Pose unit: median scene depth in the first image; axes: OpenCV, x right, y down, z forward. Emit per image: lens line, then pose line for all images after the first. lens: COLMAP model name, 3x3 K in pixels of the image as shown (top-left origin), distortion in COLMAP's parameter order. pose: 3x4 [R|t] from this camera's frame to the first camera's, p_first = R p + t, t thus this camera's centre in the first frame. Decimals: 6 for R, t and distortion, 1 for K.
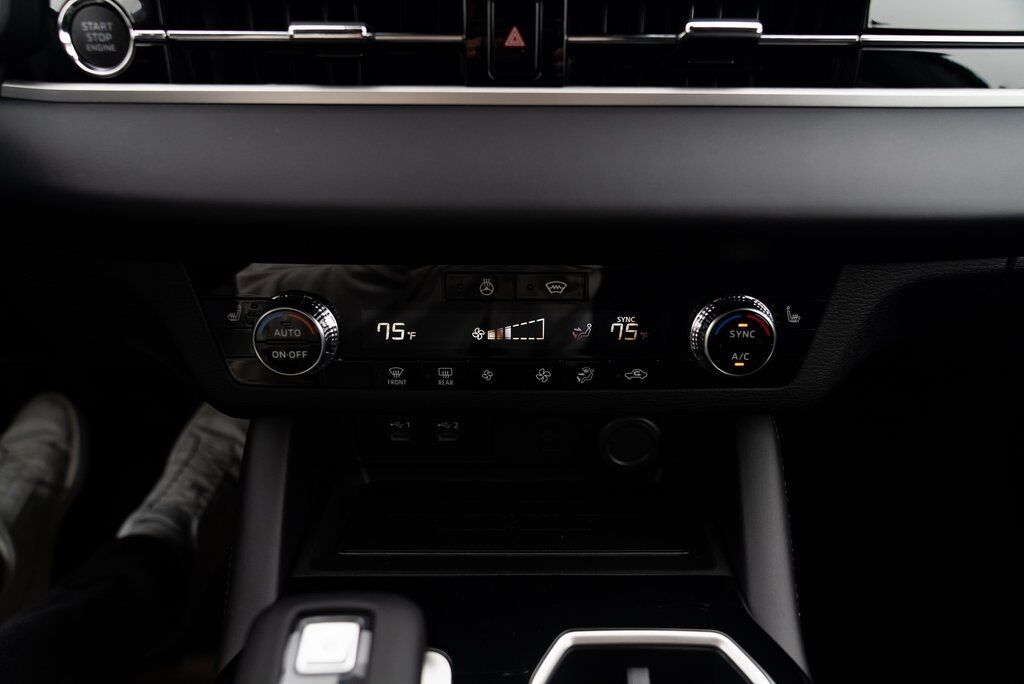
lens RADIAL K [[712.7, 0, 514.9], [0, 712.7, 338.0], [0, 0, 1]] dist [-0.020659, 0.006573]
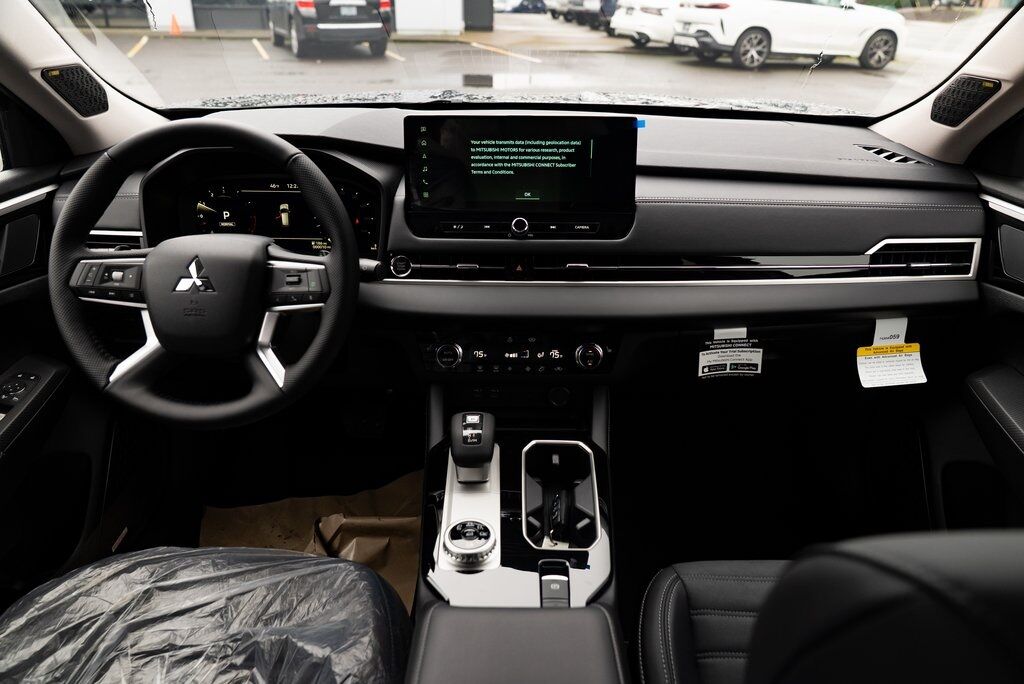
lens RADIAL K [[702.1, 0, 516.8], [0, 702.1, 342.1], [0, 0, 1]] dist [-0.029227, 0.019063]
pose [[0.999940, 0.006847, -0.008604, 0.019476], [-0.007954, 0.990684, -0.135950, 0.405323], [0.007593, 0.136011, 0.990678, -2.327386]]
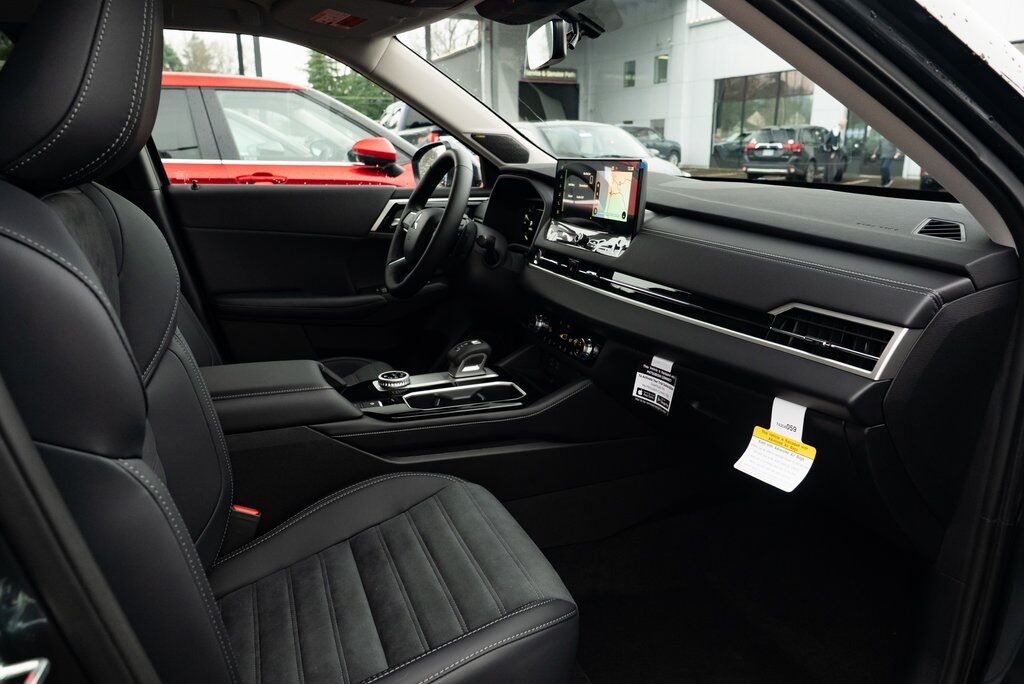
lens RADIAL K [[702.1, 0, 516.3], [0, 702.1, 338.2], [0, 0, 1]] dist [-0.029227, 0.019063]
pose [[0.372281, 0.231400, -0.898811, 3.977451], [-0.520642, 0.853765, 0.004157, 0.138210], [0.768335, 0.466411, 0.438317, -1.072041]]
